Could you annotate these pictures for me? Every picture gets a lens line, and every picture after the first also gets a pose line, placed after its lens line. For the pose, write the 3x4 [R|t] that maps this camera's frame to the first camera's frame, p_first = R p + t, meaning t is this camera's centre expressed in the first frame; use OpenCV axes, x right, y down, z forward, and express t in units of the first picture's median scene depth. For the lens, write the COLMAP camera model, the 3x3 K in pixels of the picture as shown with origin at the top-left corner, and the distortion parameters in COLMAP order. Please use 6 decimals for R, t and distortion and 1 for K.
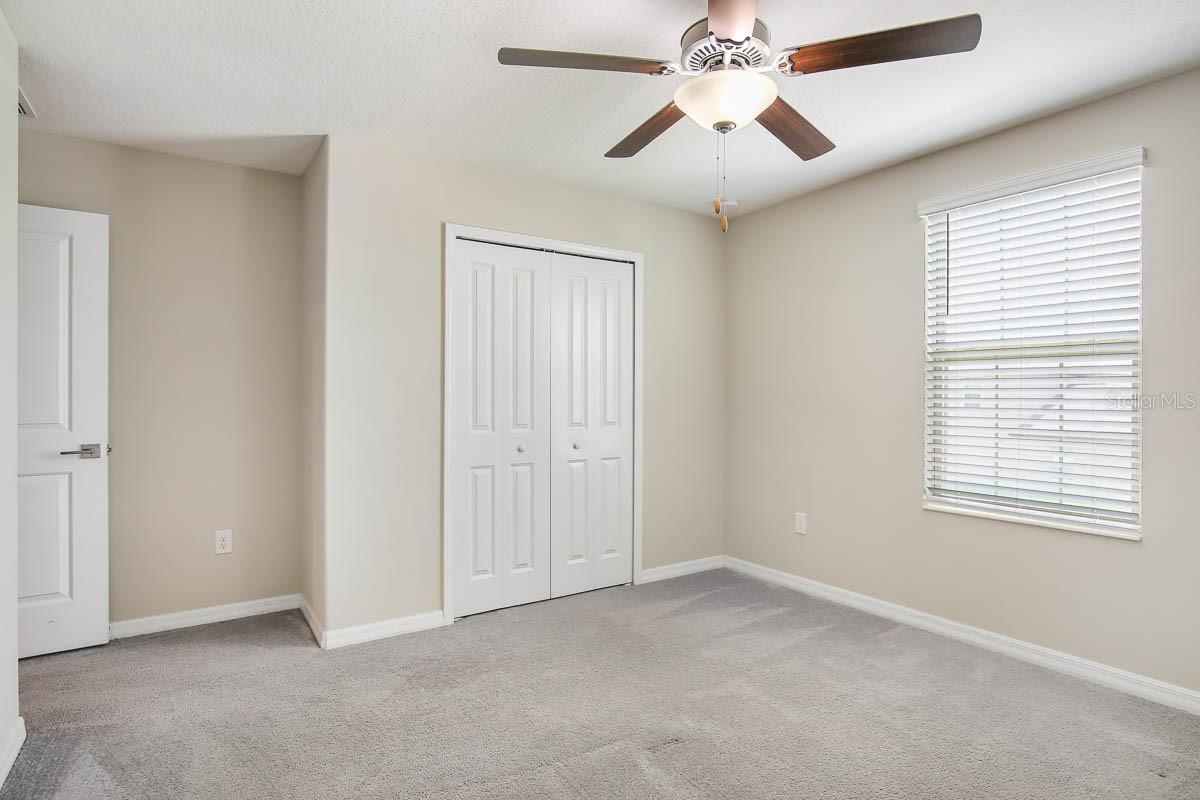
lens RADIAL K [[647.6, 0, 600.0], [0, 647.6, 400.0], [0, 0, 1]] dist [0.001572, 0.000562]
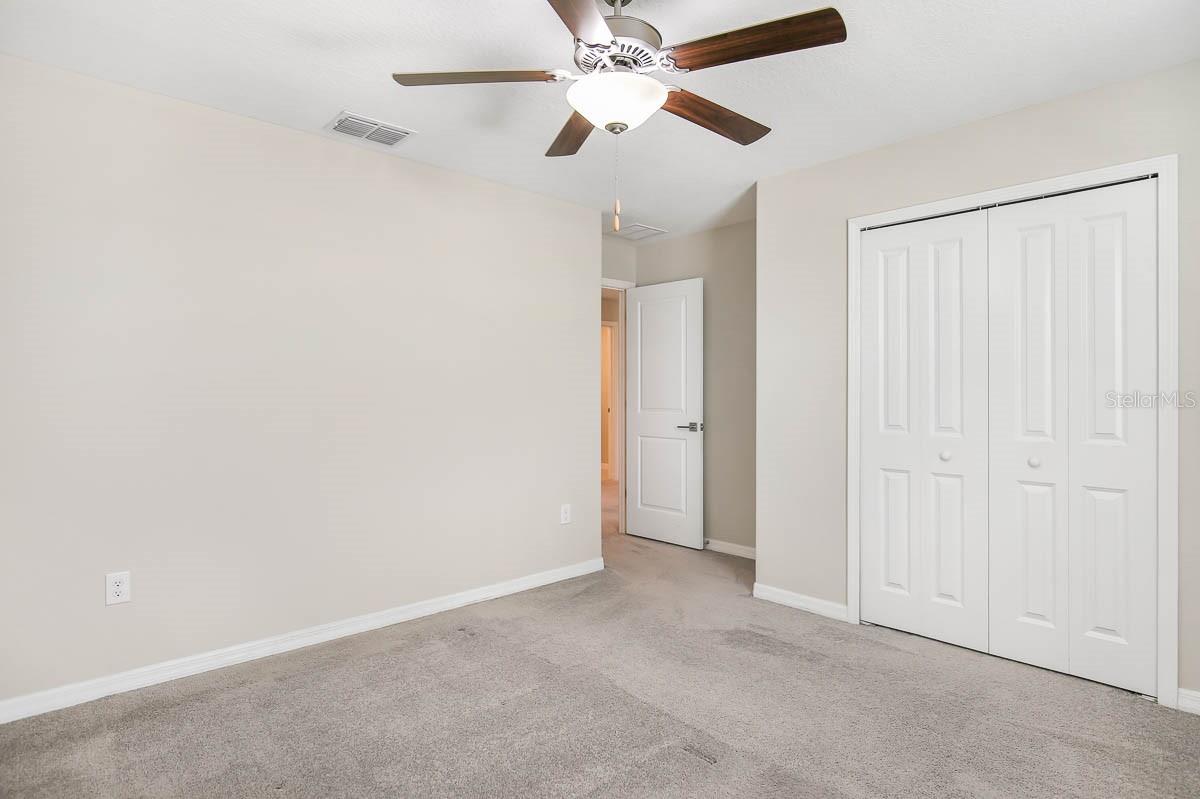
lens RADIAL K [[656.6, 0, 600.0], [0, 656.6, 399.5], [0, 0, 1]] dist [-0.000462, -0.000982]
pose [[0.146481, 0.011016, -0.989152, 0.702401], [-0.006987, 0.999925, 0.010101, -0.003994], [0.989189, 0.005431, 0.146547, 0.467492]]
